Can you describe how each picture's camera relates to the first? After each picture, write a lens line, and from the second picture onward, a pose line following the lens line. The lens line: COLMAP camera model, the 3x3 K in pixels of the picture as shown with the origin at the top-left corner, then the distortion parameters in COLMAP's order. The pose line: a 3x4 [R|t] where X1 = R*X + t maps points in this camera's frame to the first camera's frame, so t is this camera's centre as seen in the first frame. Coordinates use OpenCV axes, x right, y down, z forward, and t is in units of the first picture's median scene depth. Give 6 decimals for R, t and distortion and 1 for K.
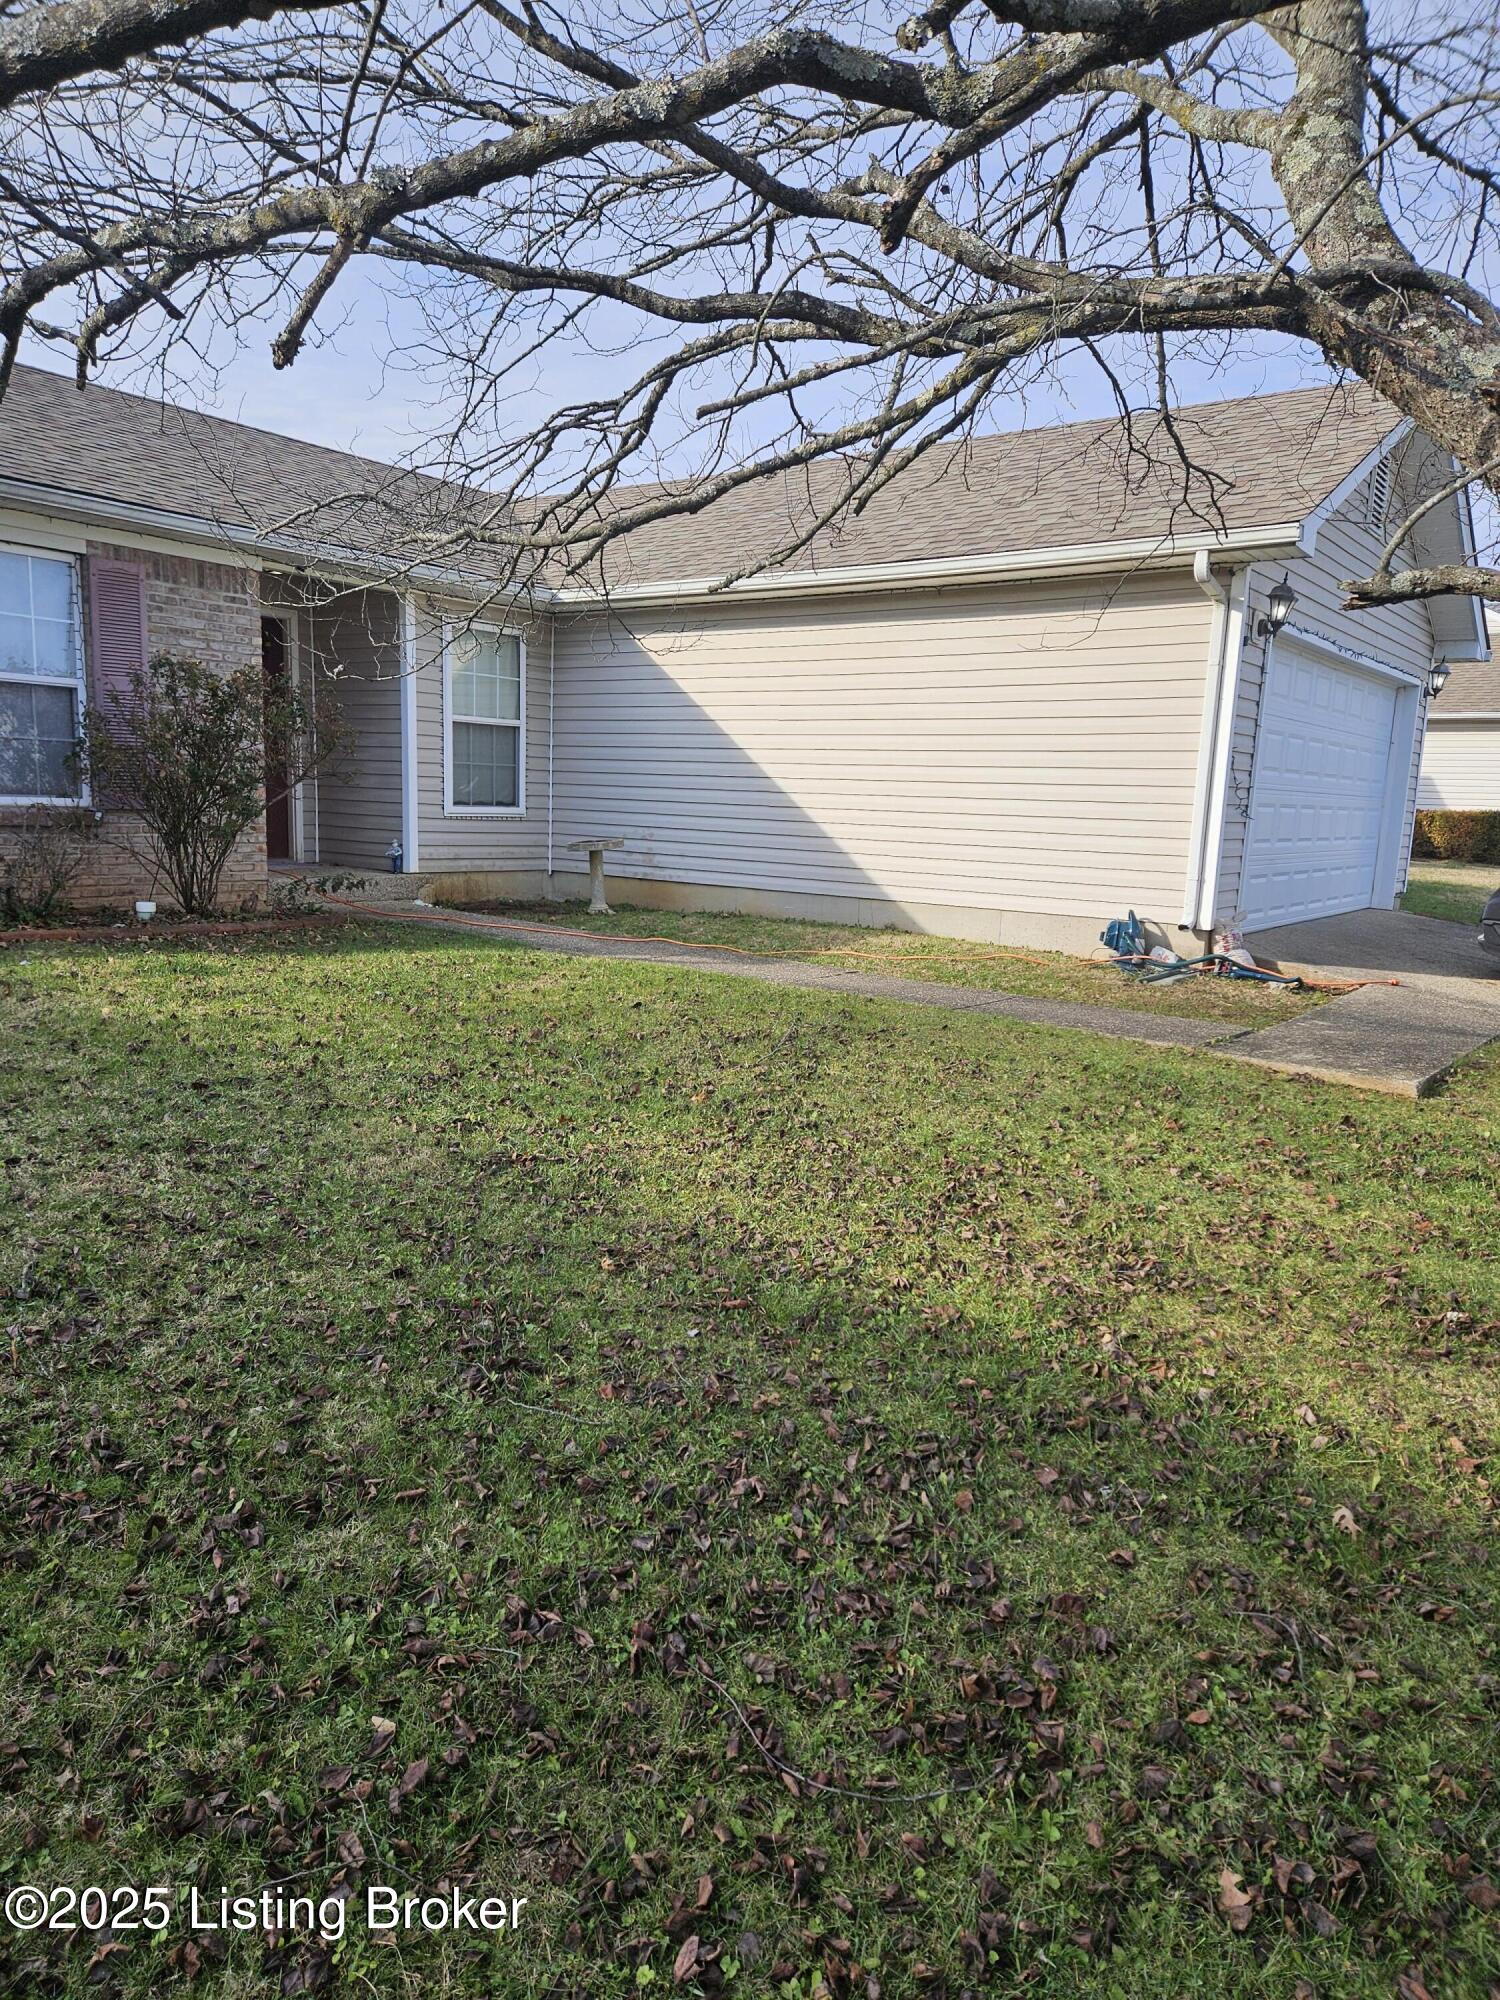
lens RADIAL K [[1308.4, 0, 765.6], [0, 1308.4, 1002.1], [0, 0, 1]] dist [0.042213, -0.015748]
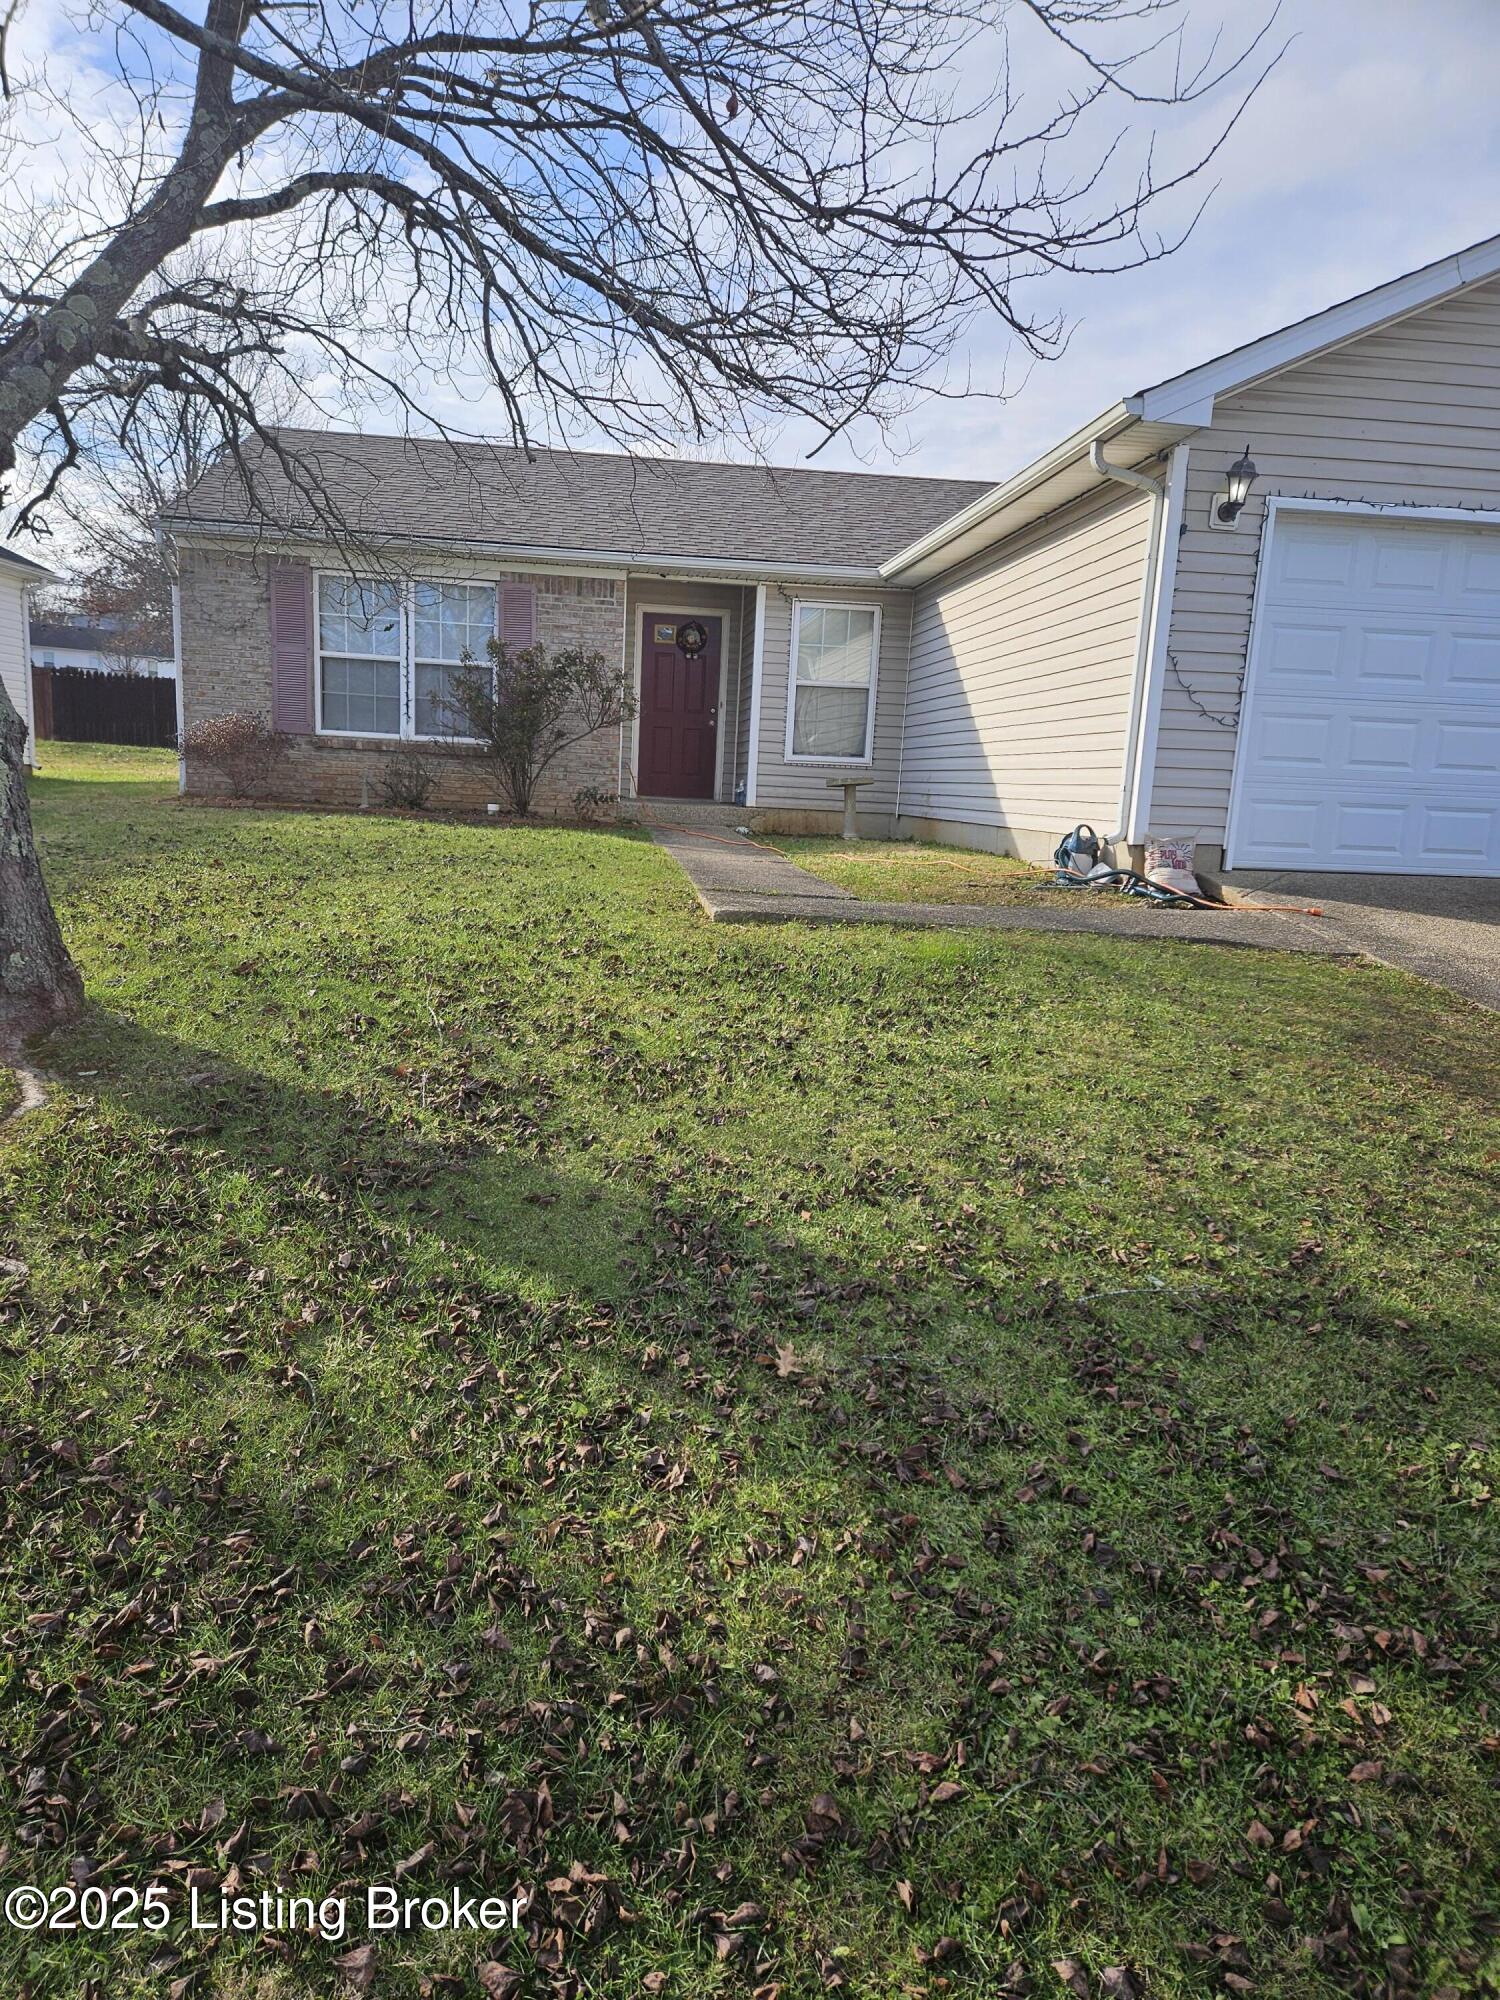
lens RADIAL K [[1308.4, 0, 738.0], [0, 1308.4, 1016.0], [0, 0, 1]] dist [0.042213, -0.015748]
pose [[0.687932, 0.123655, -0.715163, 0.679502], [-0.133942, 0.990084, 0.042348, 0.052509], [0.713308, 0.066658, 0.697673, 0.123662]]
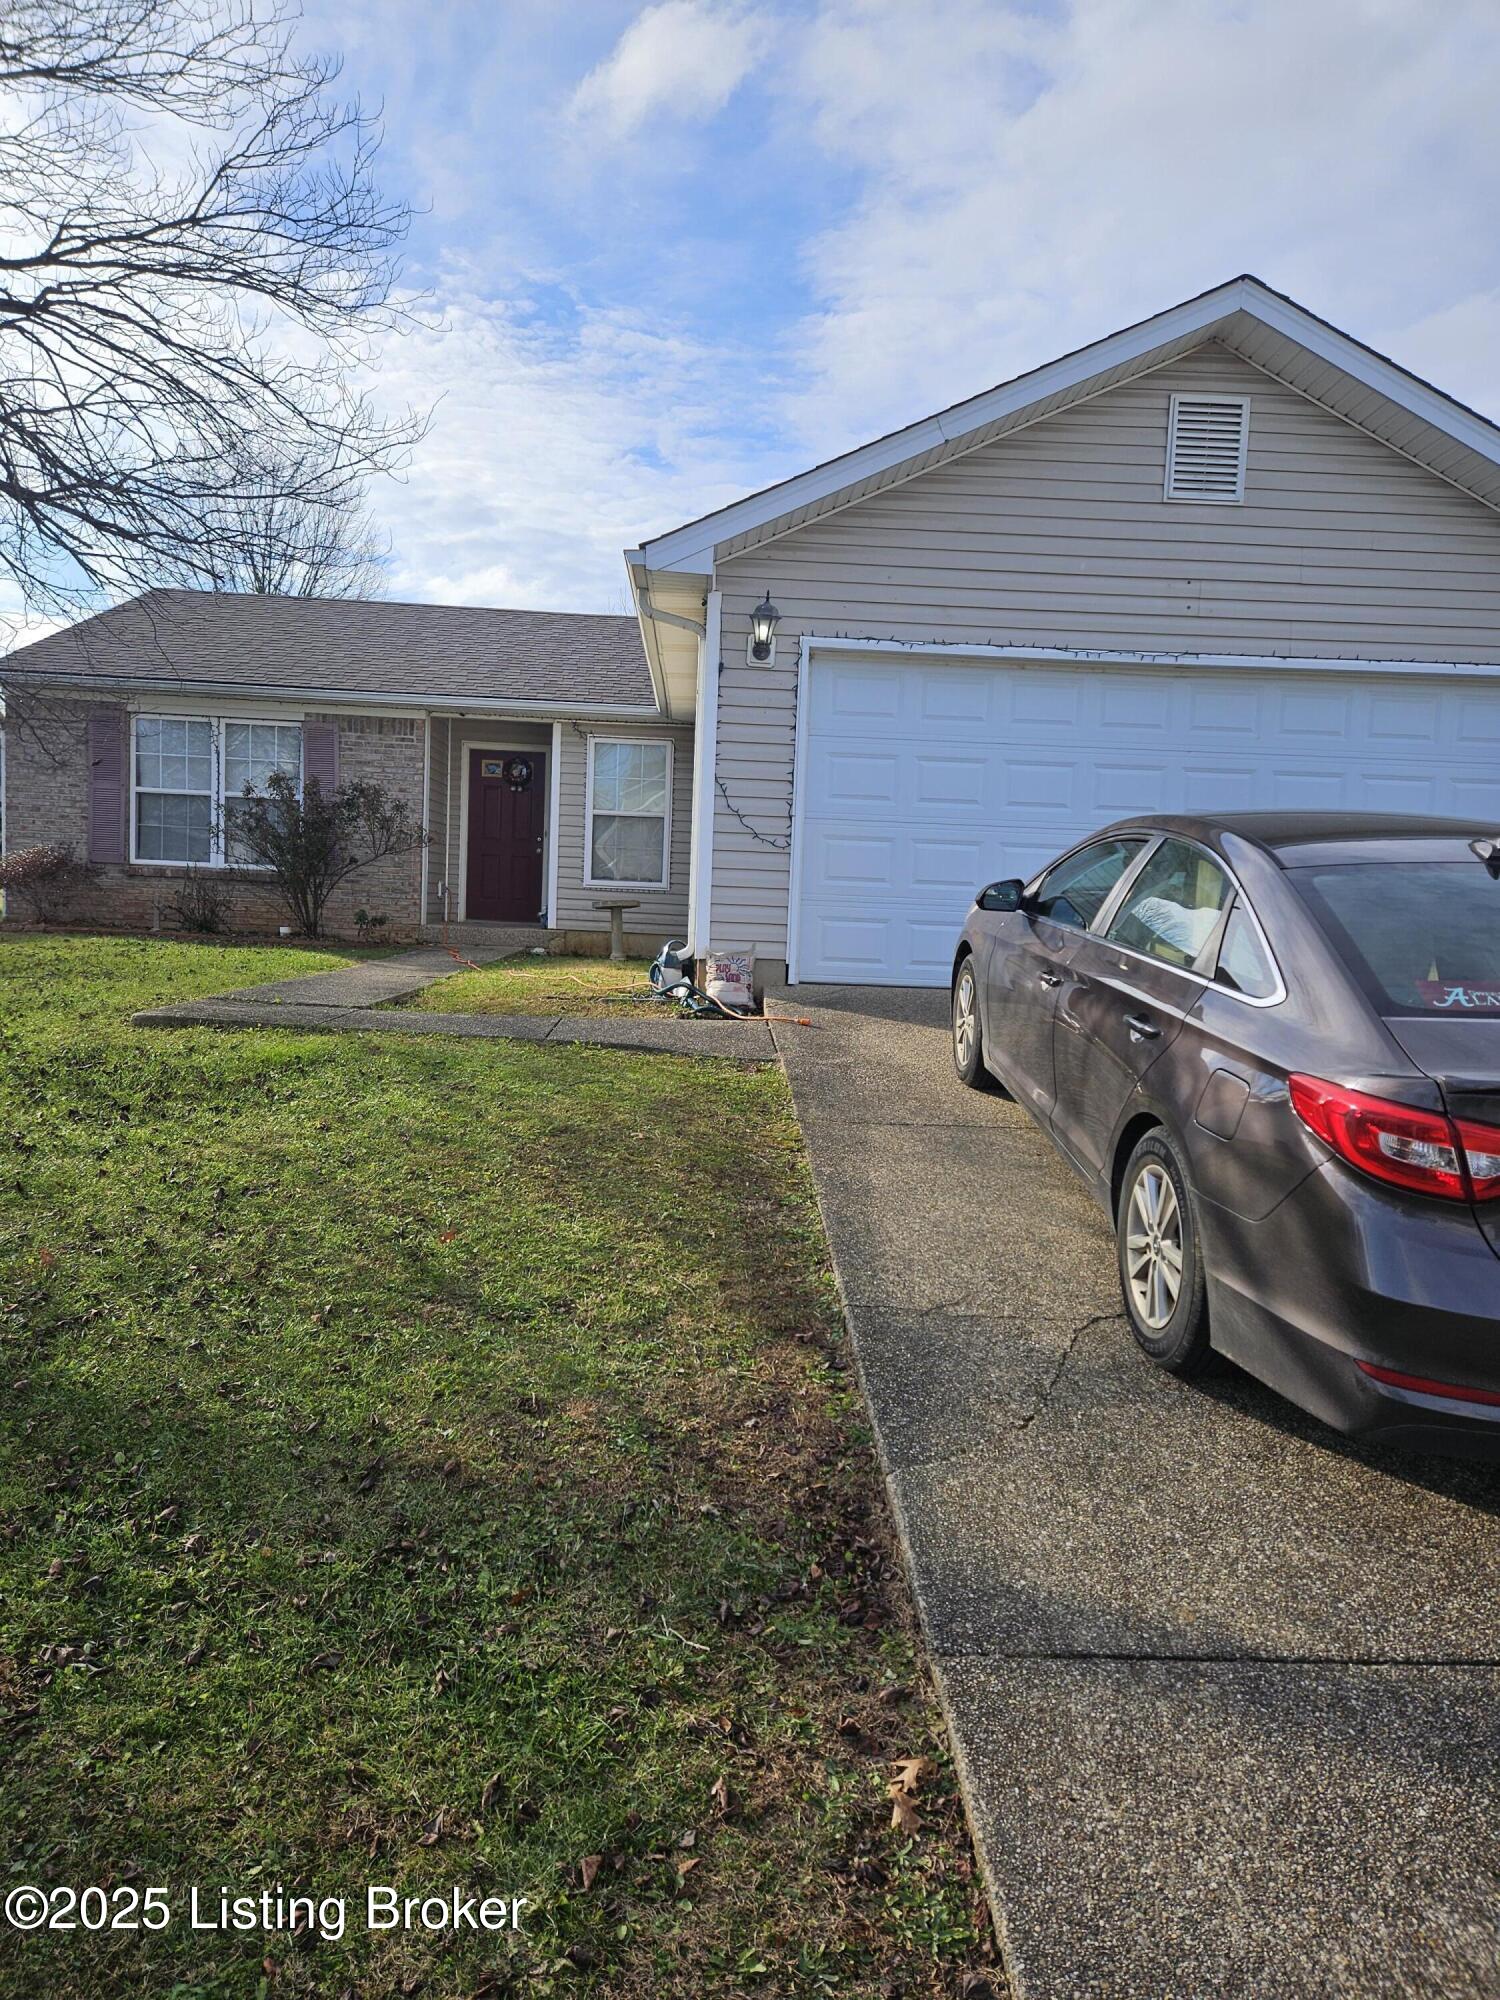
lens RADIAL K [[1308.4, 0, 757.6], [0, 1308.4, 1012.9], [0, 0, 1]] dist [0.042213, -0.015748]
pose [[0.636798, 0.051517, -0.769308, 0.914805], [-0.138168, 0.989239, -0.048124, 0.020731], [0.758550, 0.136939, 0.637063, 0.341262]]
